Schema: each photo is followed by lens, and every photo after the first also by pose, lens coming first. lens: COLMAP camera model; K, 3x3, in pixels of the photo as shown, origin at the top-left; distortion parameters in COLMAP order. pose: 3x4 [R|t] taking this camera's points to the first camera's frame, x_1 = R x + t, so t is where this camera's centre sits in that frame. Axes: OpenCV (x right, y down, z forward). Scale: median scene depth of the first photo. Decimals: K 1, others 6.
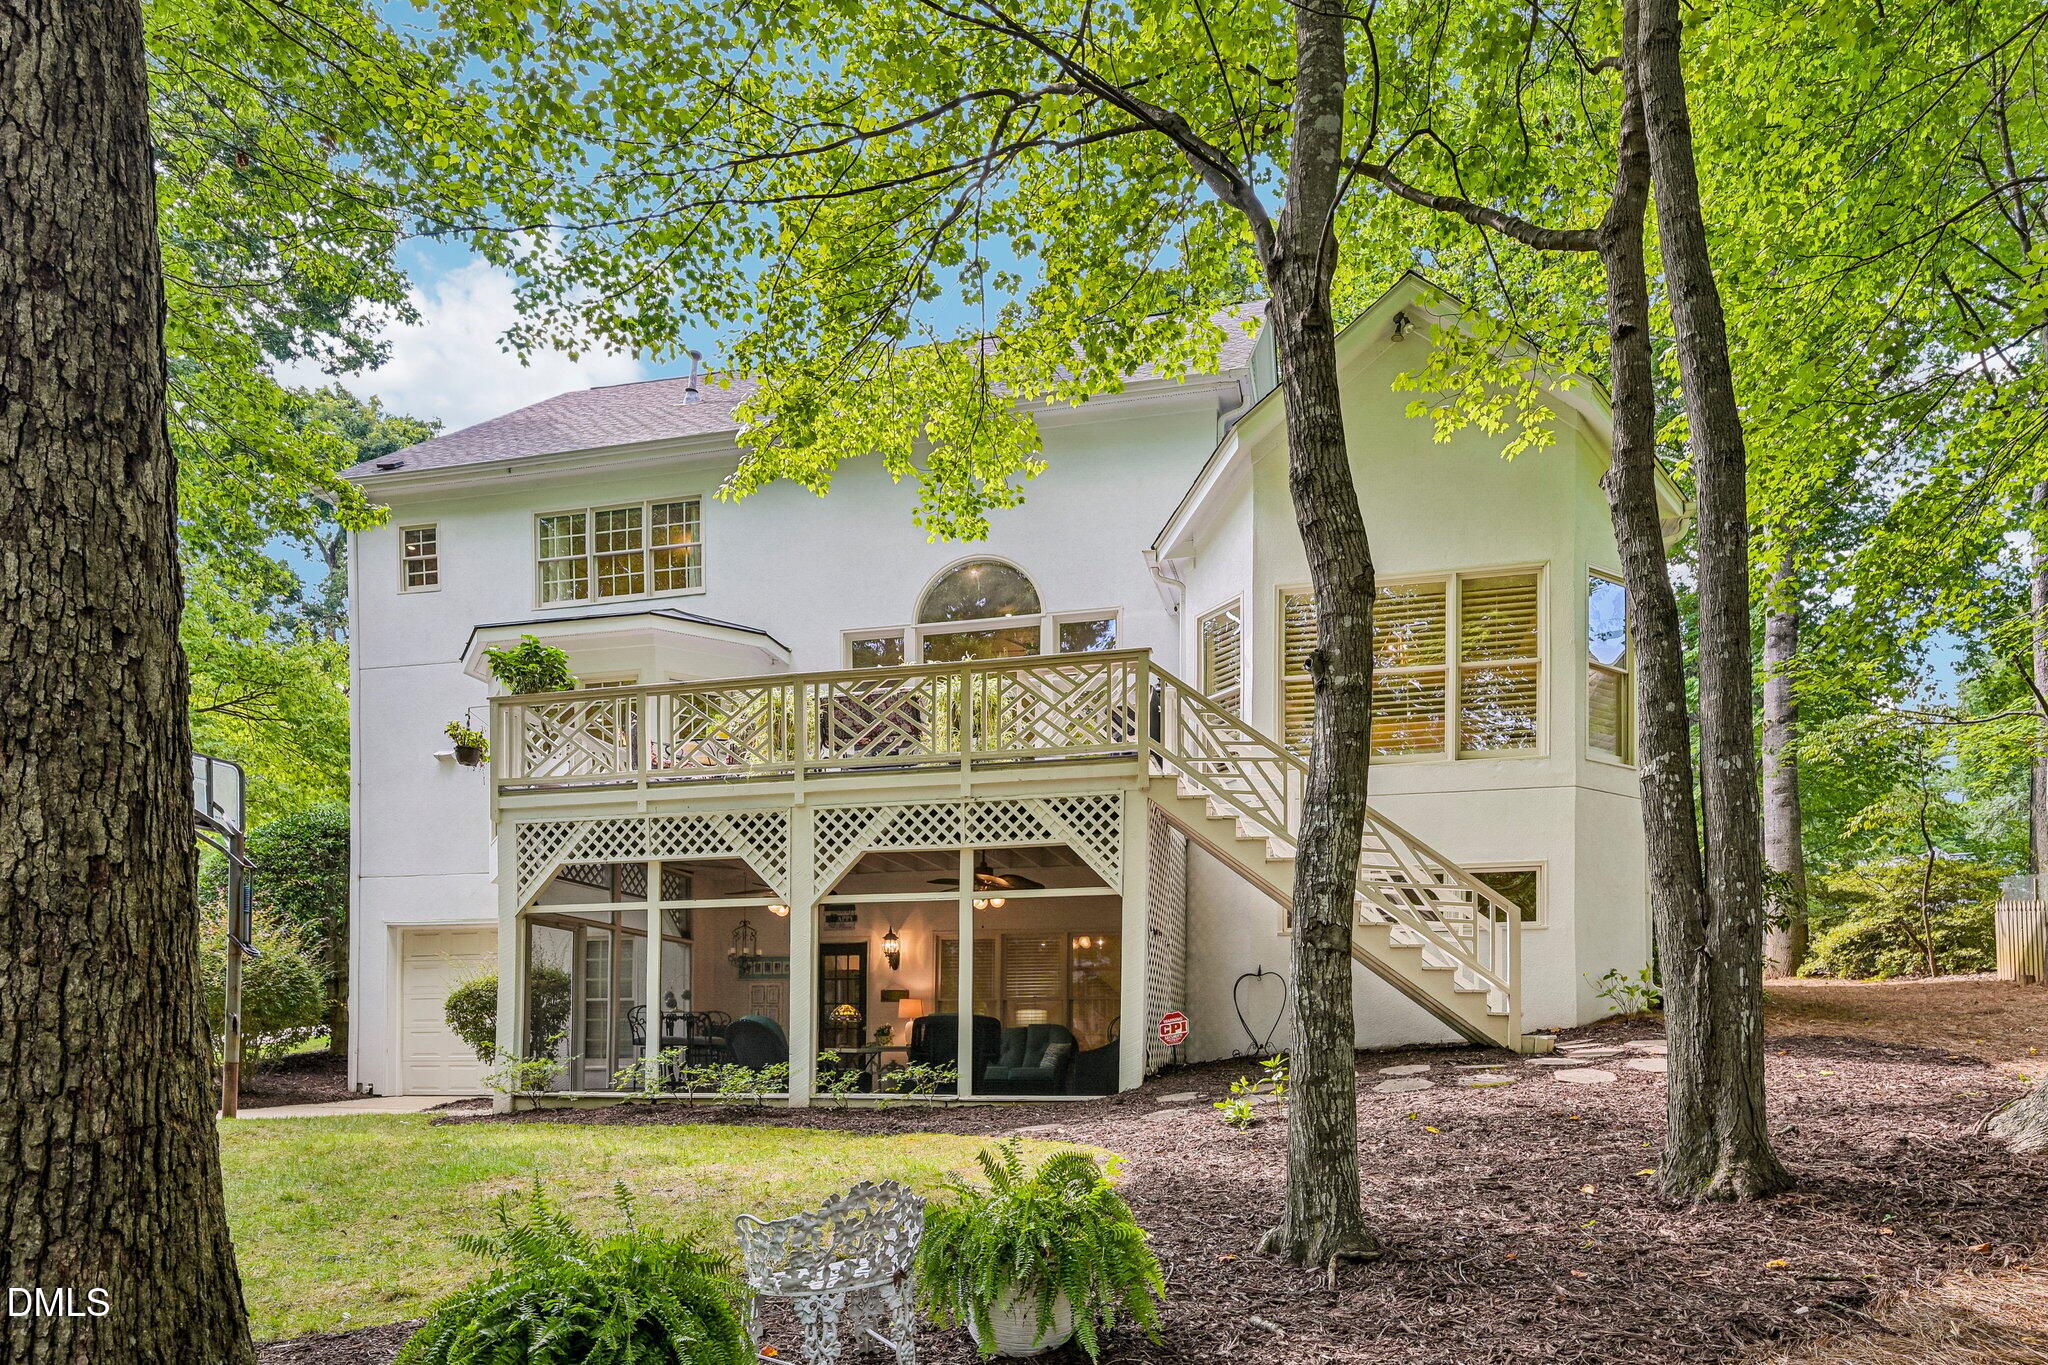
lens RADIAL K [[1187.0, 0, 1024.8], [0, 1187.0, 692.8], [0, 0, 1]] dist [-0.004916, -0.002051]
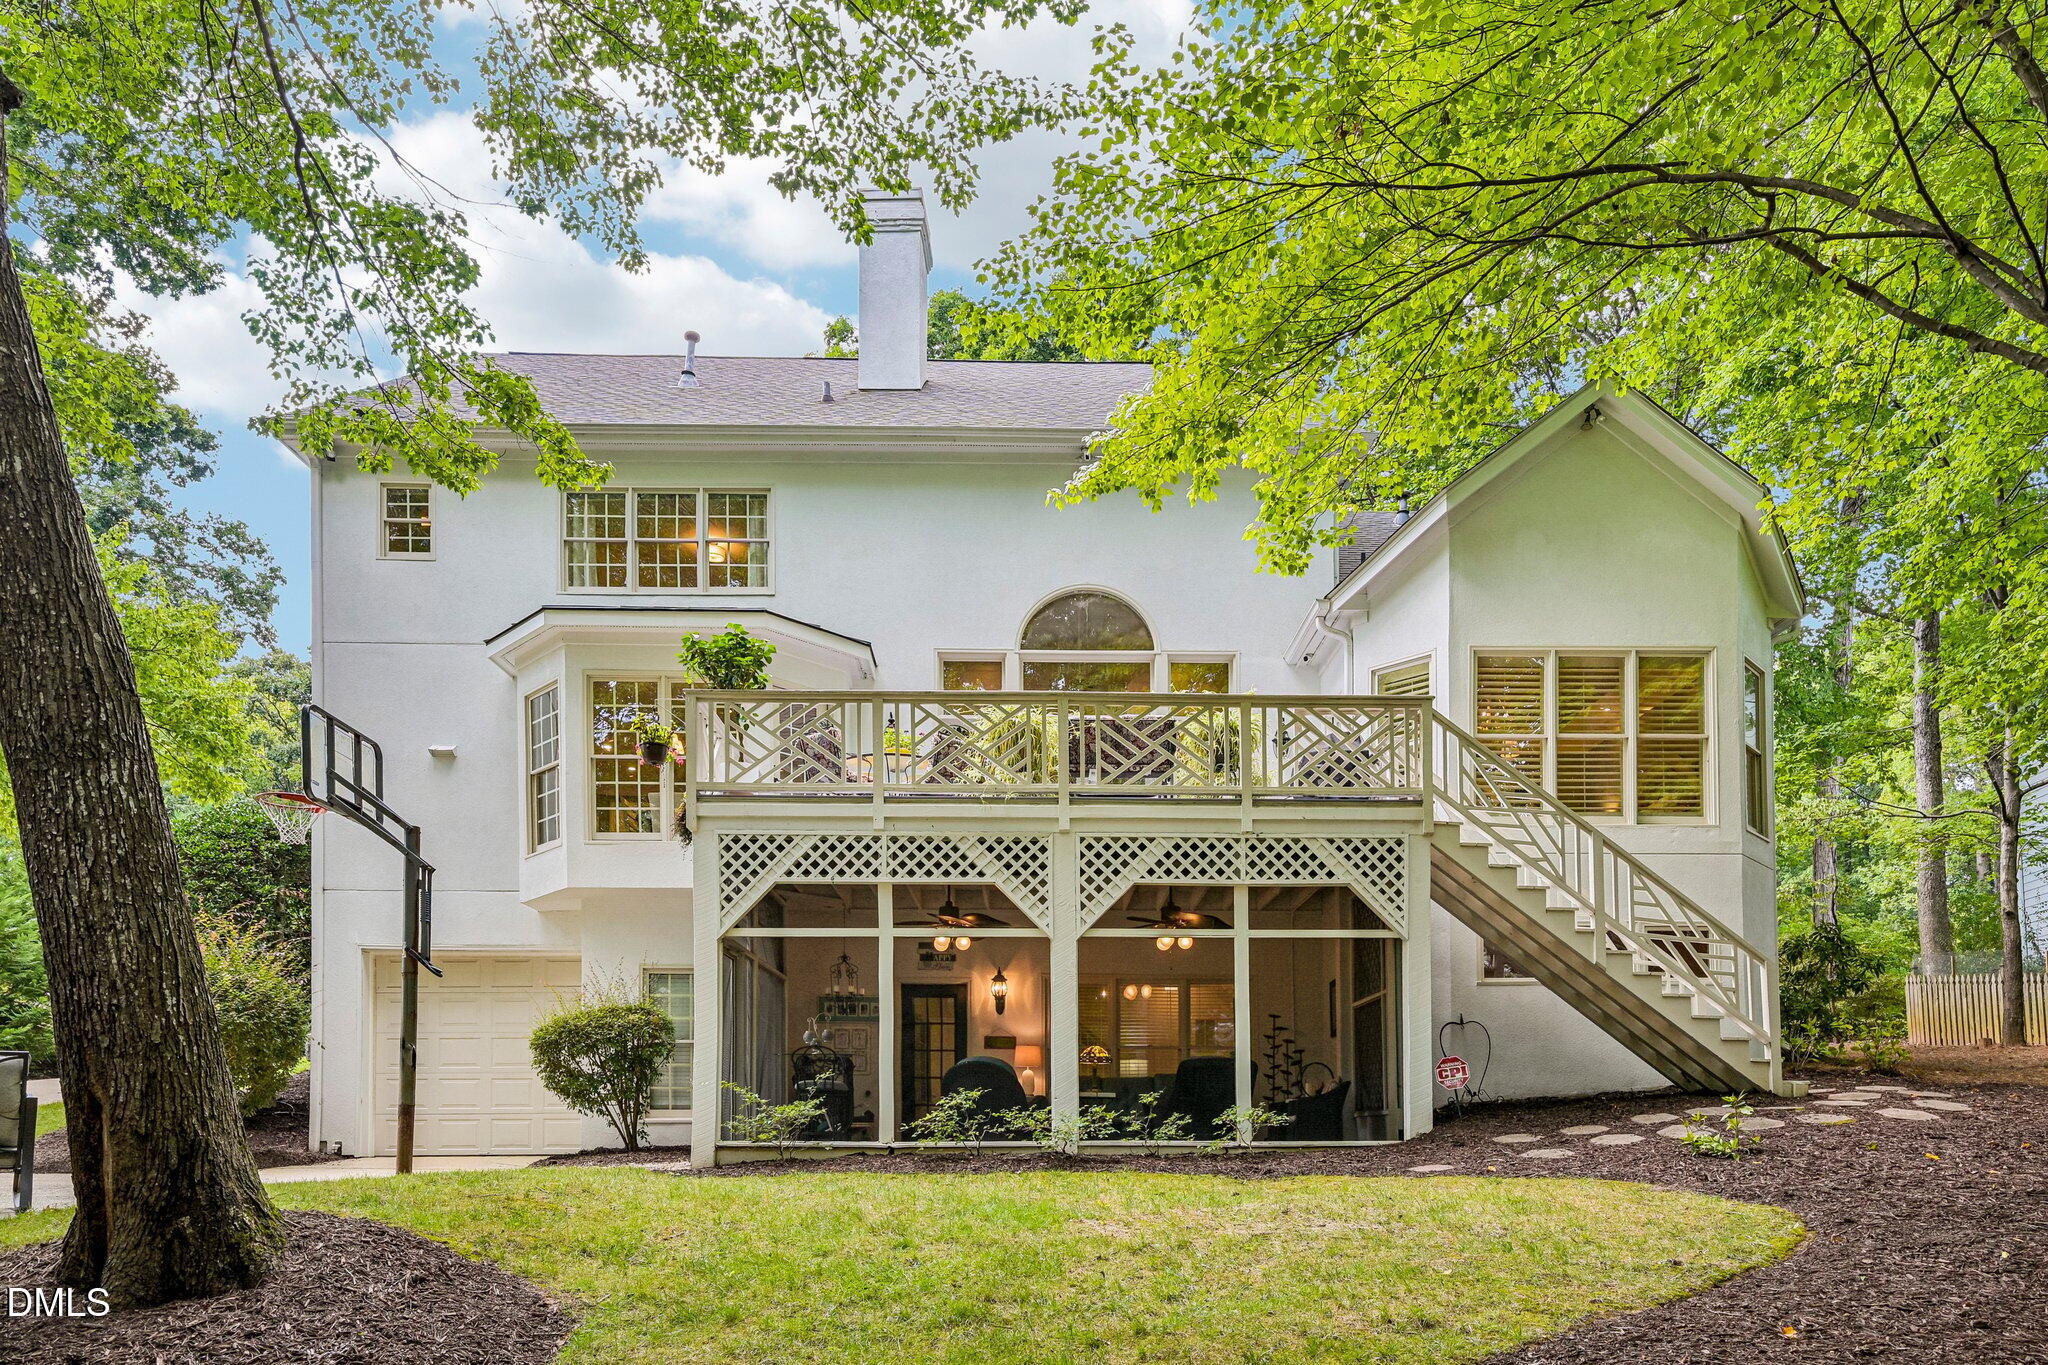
lens RADIAL K [[1220.4, 0, 1024.5], [0, 1220.4, 672.2], [0, 0, 1]] dist [0.005663, 0.004308]
pose [[0.969029, 0.086038, 0.231473, -0.454218], [-0.073428, 0.995336, -0.062565, 0.031616], [-0.235777, 0.043630, 0.970827, 0.055928]]
